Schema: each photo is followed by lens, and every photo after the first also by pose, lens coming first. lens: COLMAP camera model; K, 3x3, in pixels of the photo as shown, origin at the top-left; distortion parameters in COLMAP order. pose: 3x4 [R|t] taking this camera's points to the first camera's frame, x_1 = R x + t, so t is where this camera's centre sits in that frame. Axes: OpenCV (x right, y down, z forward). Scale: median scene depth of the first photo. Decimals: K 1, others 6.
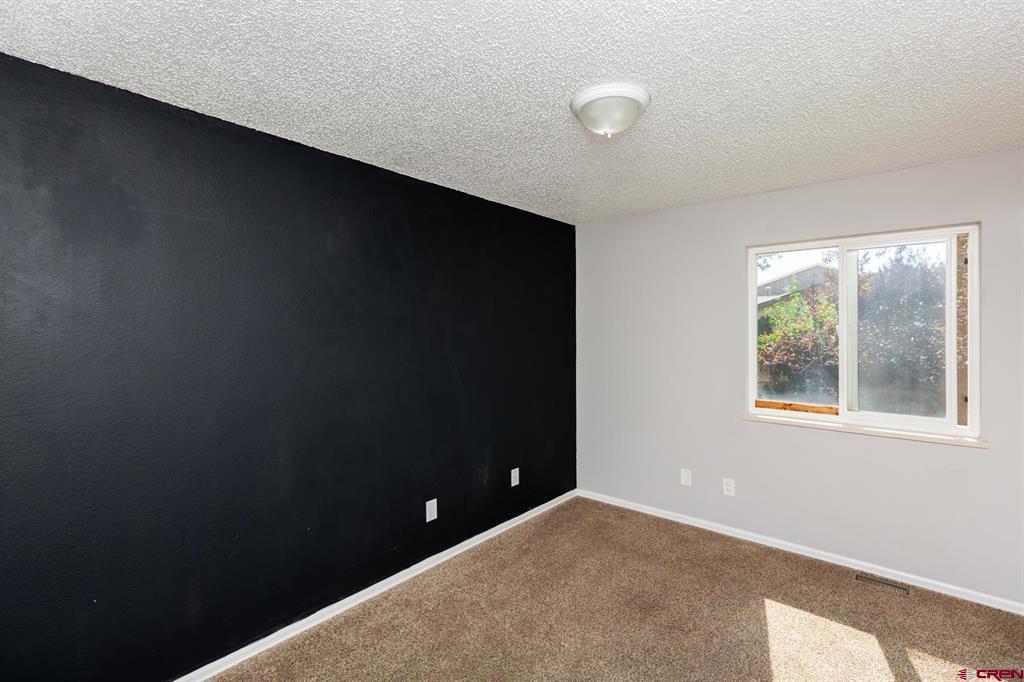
lens RADIAL K [[453.0, 0, 513.1], [0, 453.0, 333.6], [0, 0, 1]] dist [0.002038, -0.000221]
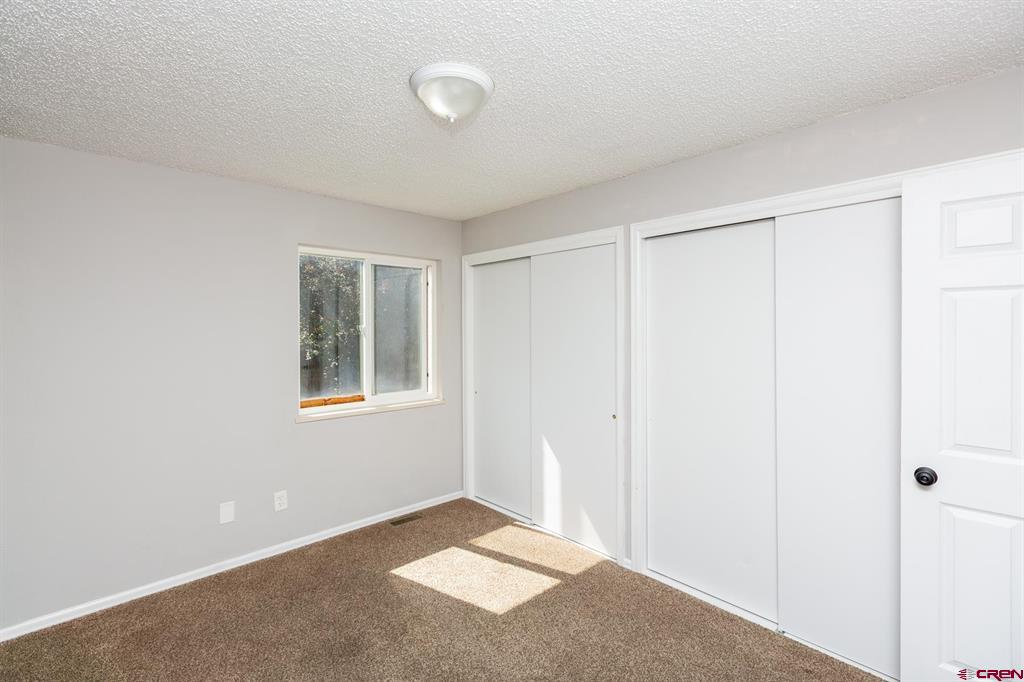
lens RADIAL K [[447.1, 0, 524.0], [0, 447.1, 329.0], [0, 0, 1]] dist [0.001368, 0.000088]
pose [[0.137547, -0.000841, 0.990495, -0.411600], [0.013830, 0.999904, -0.001072, -0.001268], [-0.990399, 0.013846, 0.137545, 0.444163]]
